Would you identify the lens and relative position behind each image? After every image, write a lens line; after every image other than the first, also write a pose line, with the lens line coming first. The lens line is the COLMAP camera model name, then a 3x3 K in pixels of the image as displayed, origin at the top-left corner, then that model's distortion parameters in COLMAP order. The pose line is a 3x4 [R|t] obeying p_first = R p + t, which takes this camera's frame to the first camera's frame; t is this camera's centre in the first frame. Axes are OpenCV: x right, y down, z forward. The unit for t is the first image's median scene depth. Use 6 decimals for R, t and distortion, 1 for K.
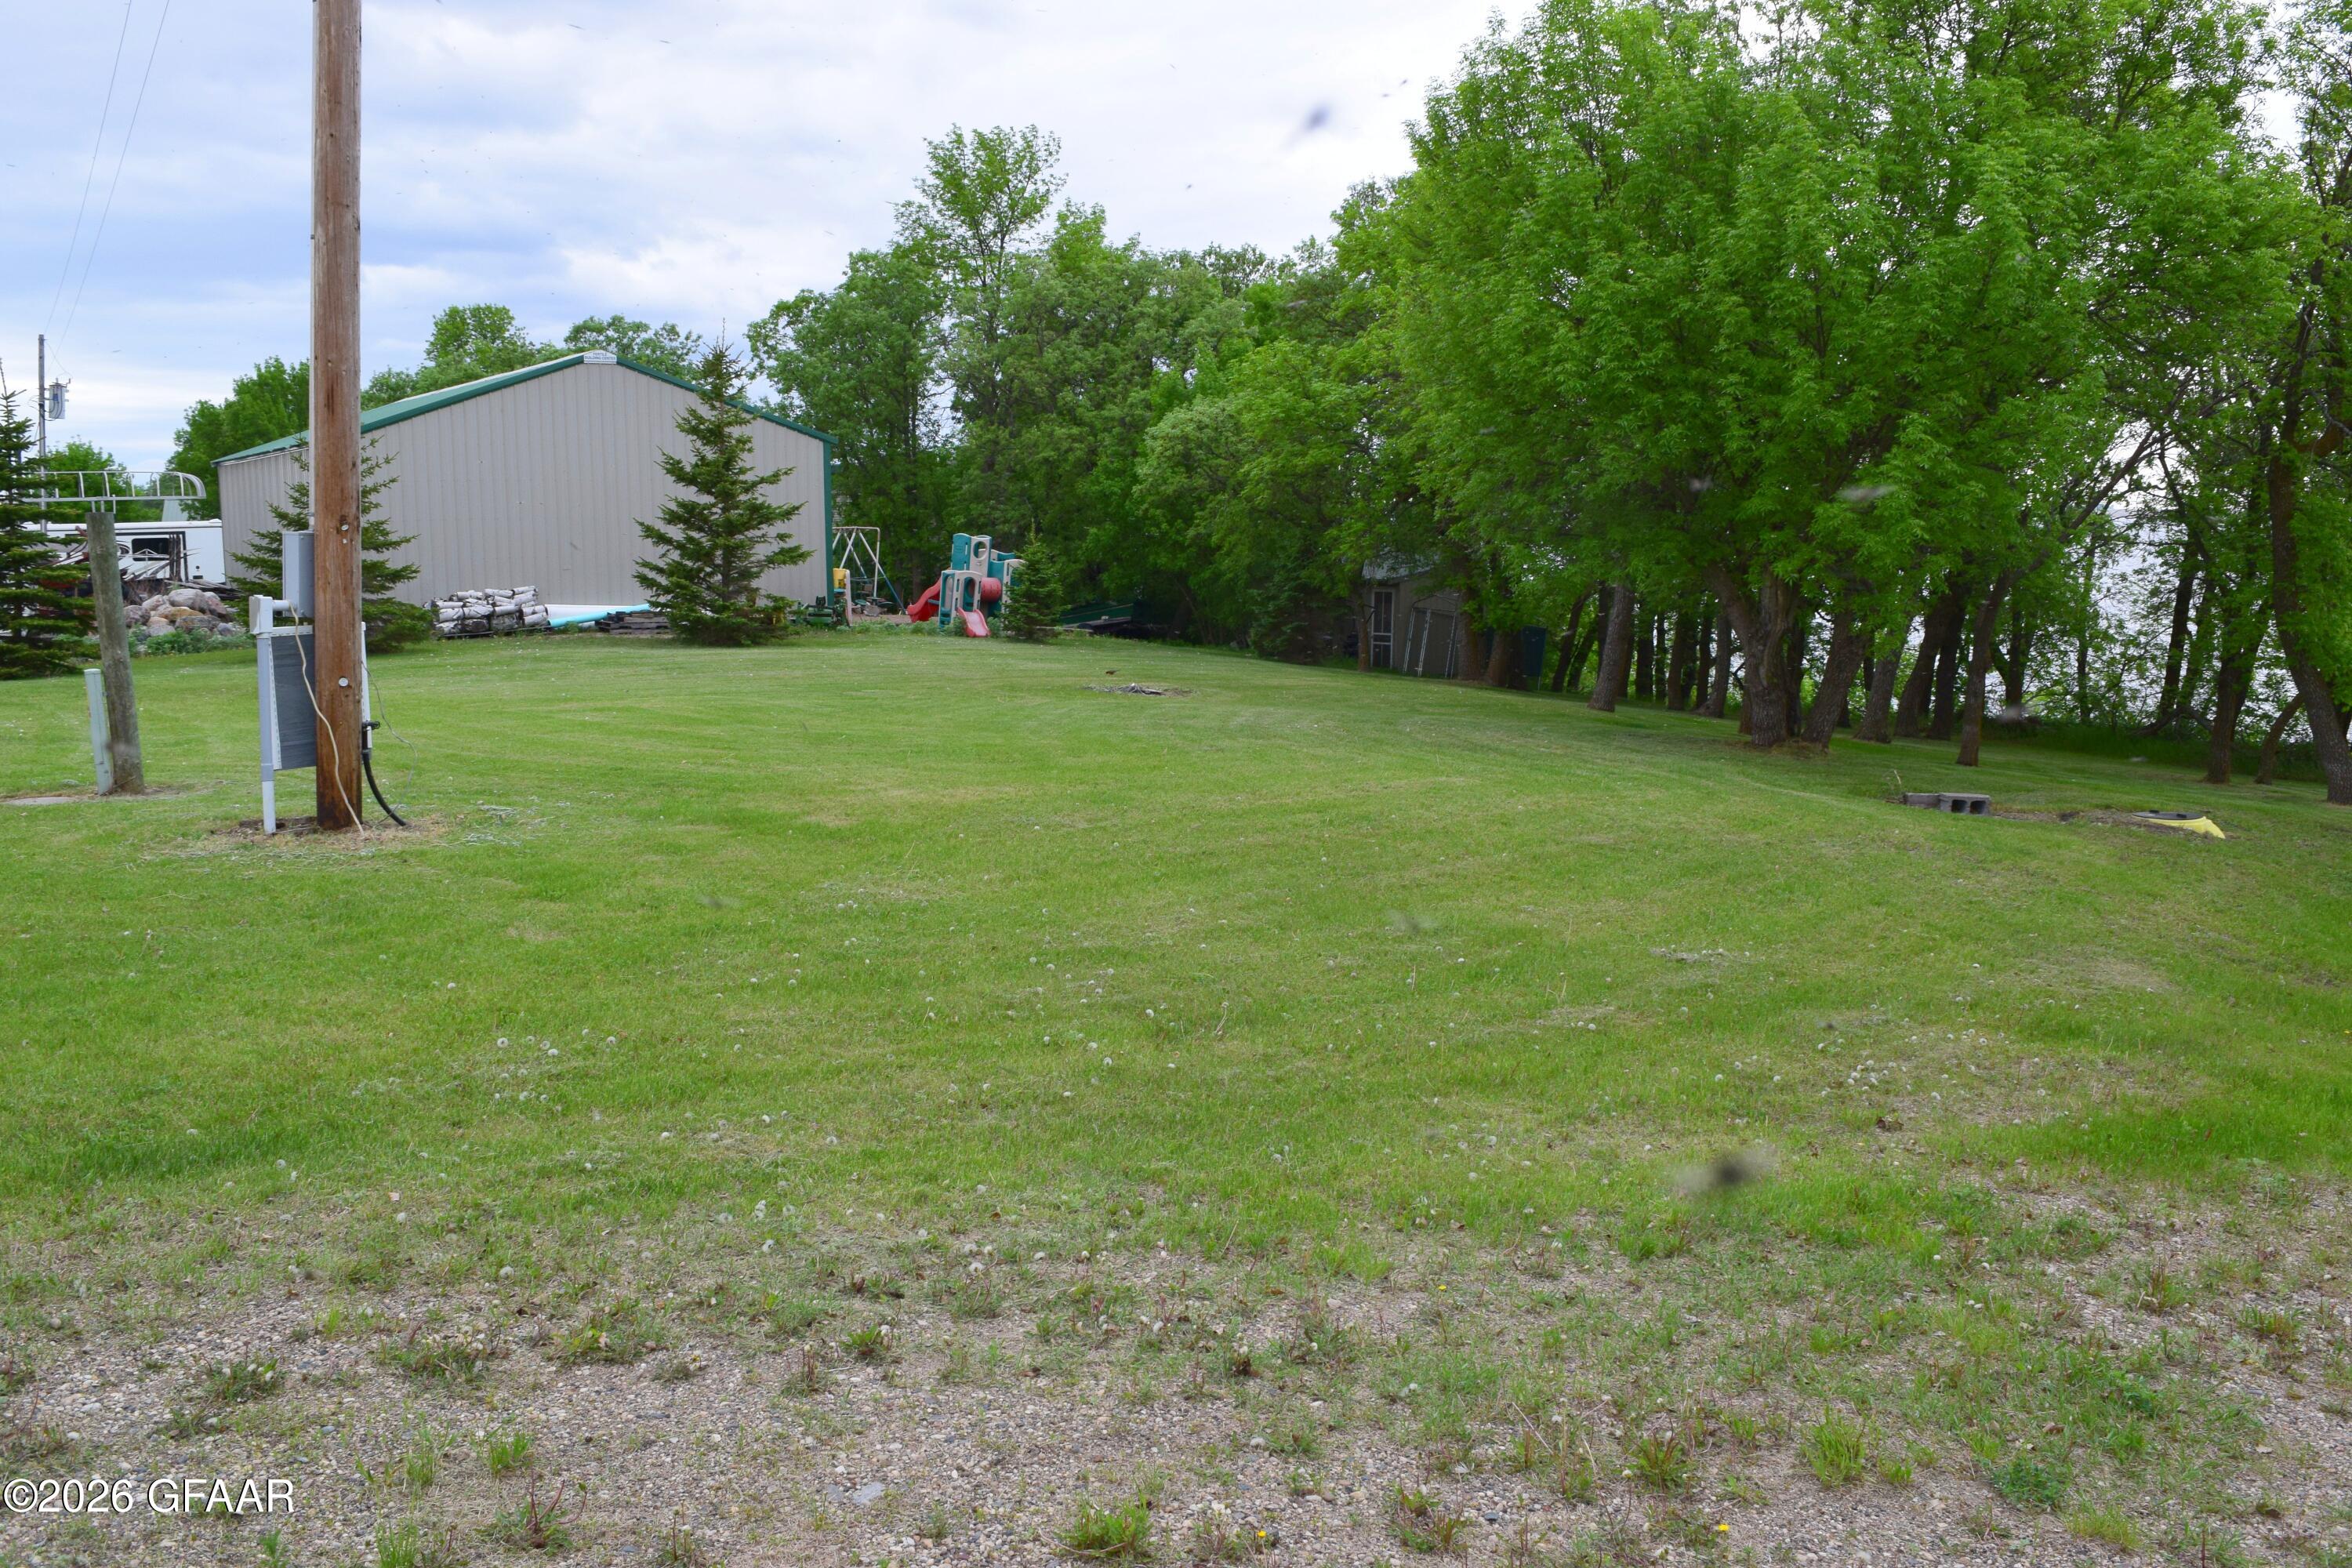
lens RADIAL K [[1853.1, 0, 1173.9], [0, 1853.1, 767.5], [0, 0, 1]] dist [-0.084323, 0.004619]
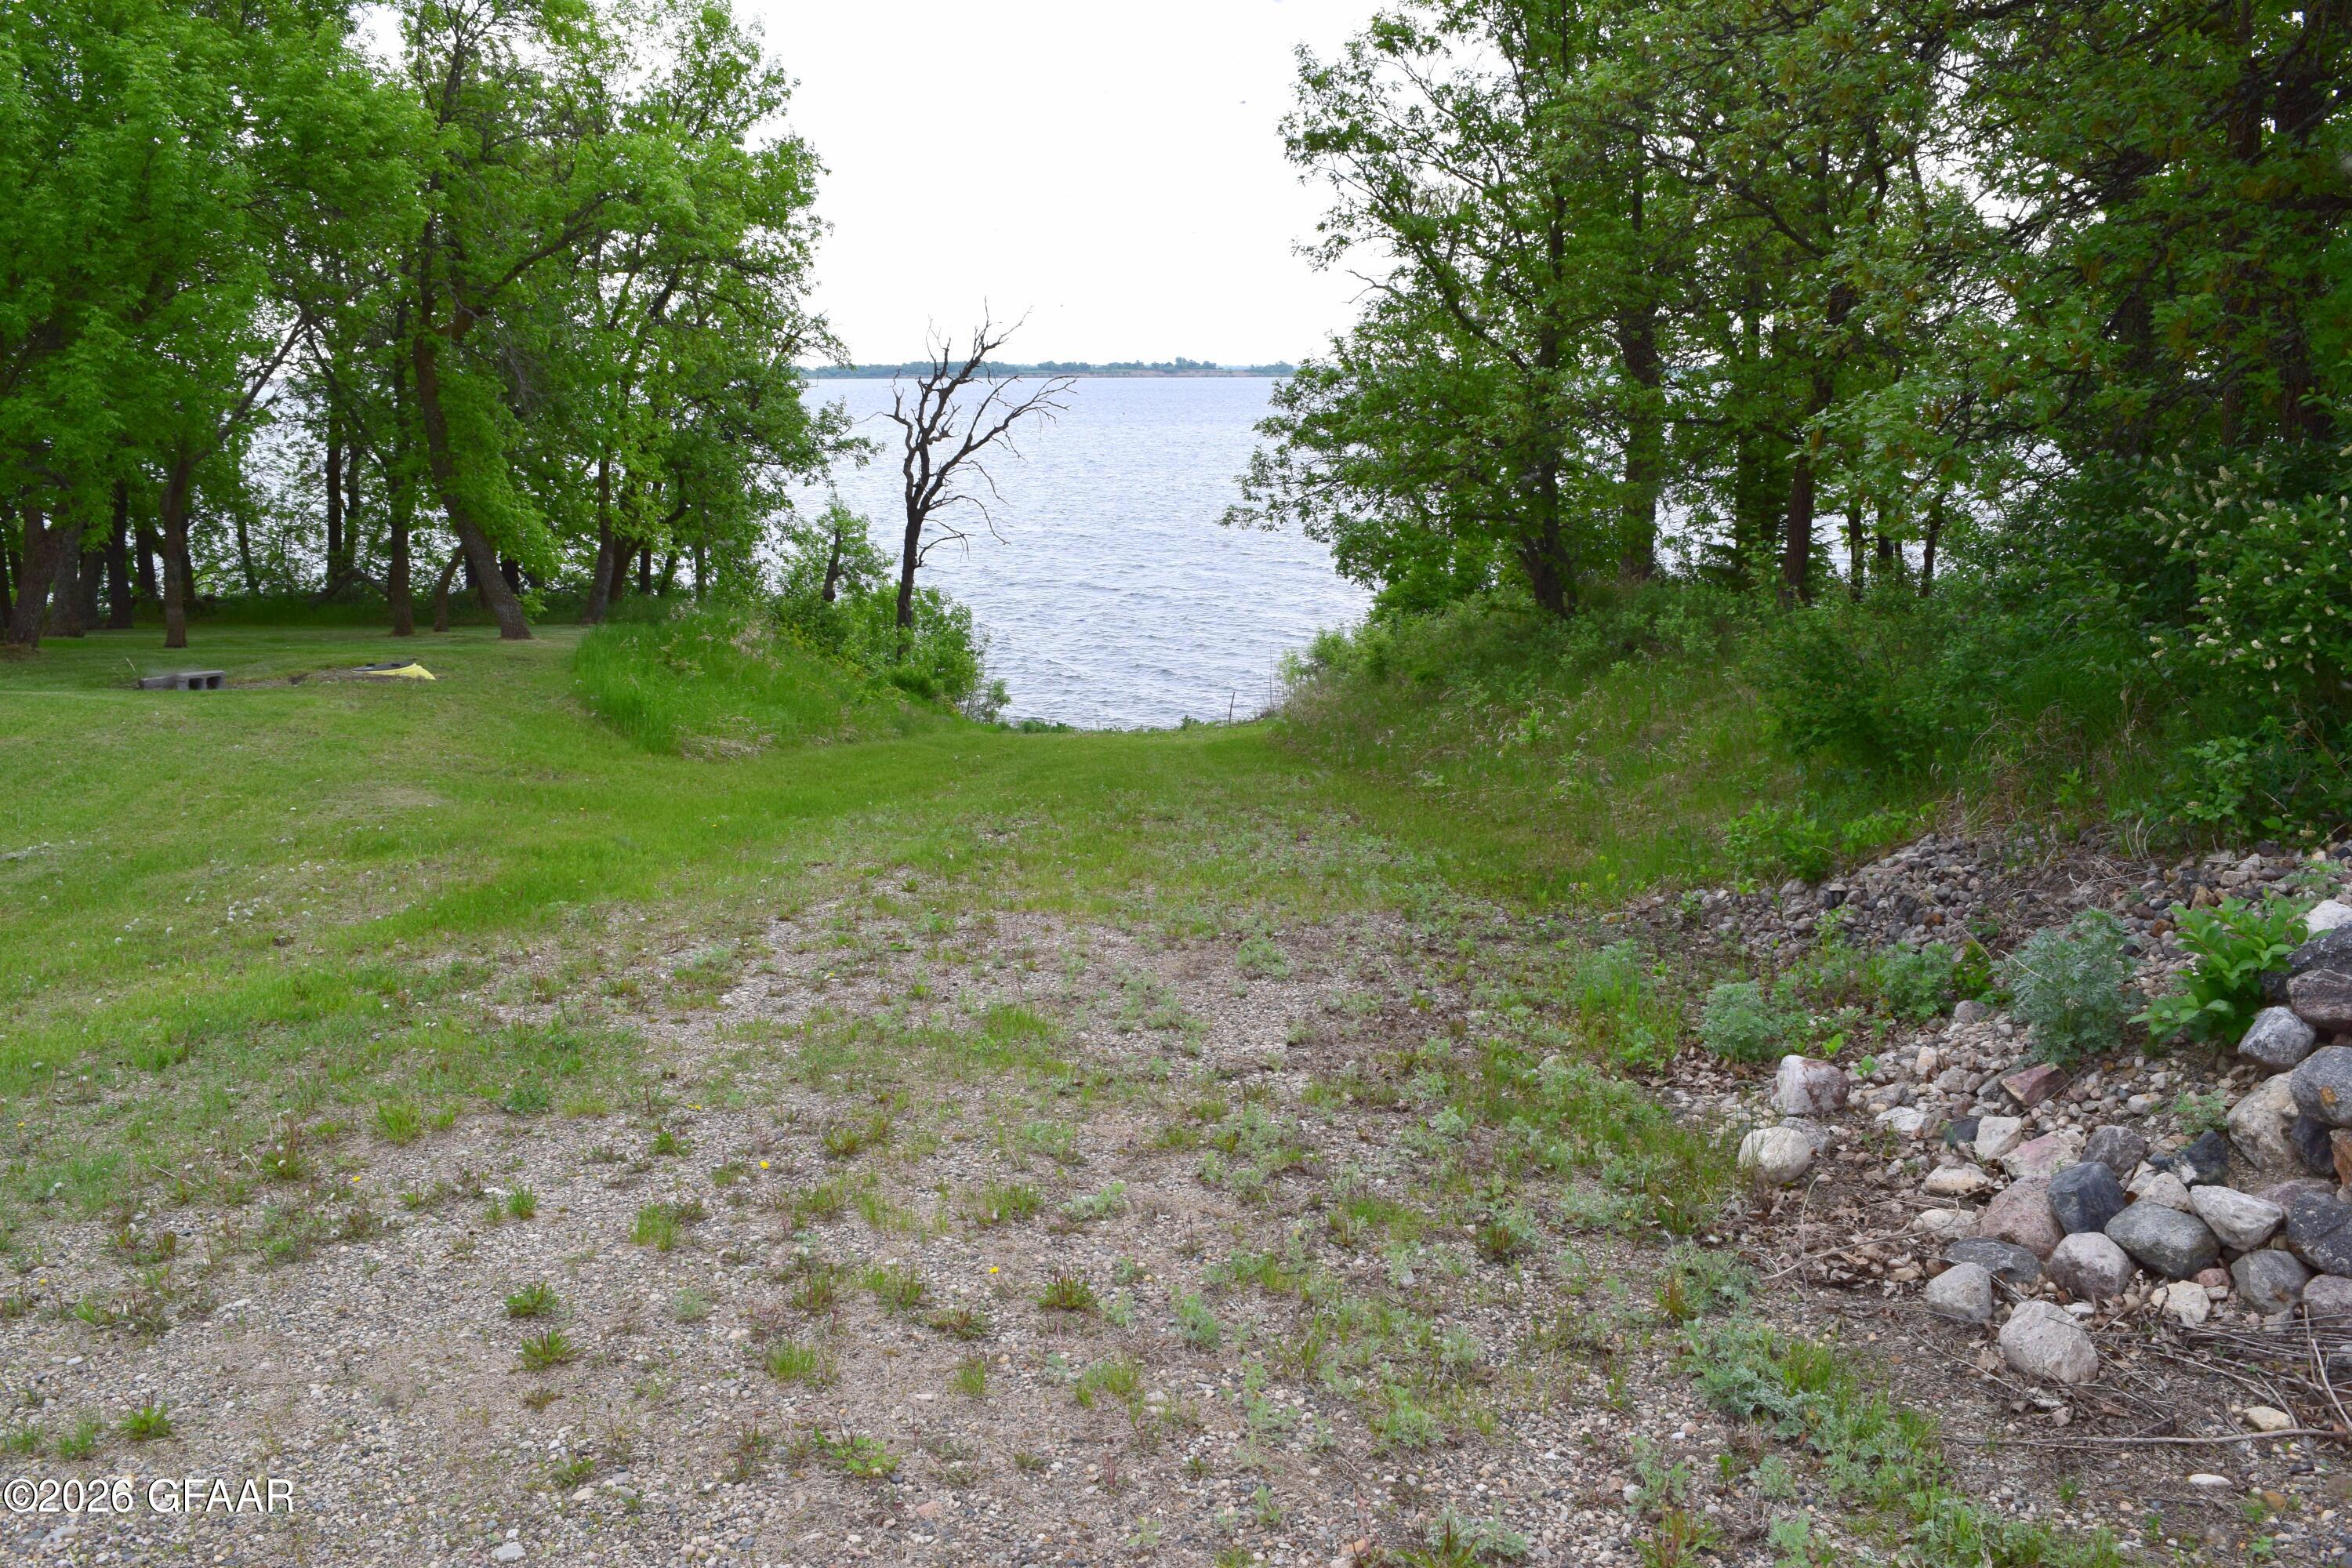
lens RADIAL K [[1853.1, 0, 1176.3], [0, 1853.1, 784.9], [0, 0, 1]] dist [-0.084323, 0.004619]
pose [[0.580547, -0.174442, 0.795321, -0.079157], [0.111104, 0.984616, 0.134860, 0.000728], [-0.806611, 0.010071, 0.590997, -0.068688]]
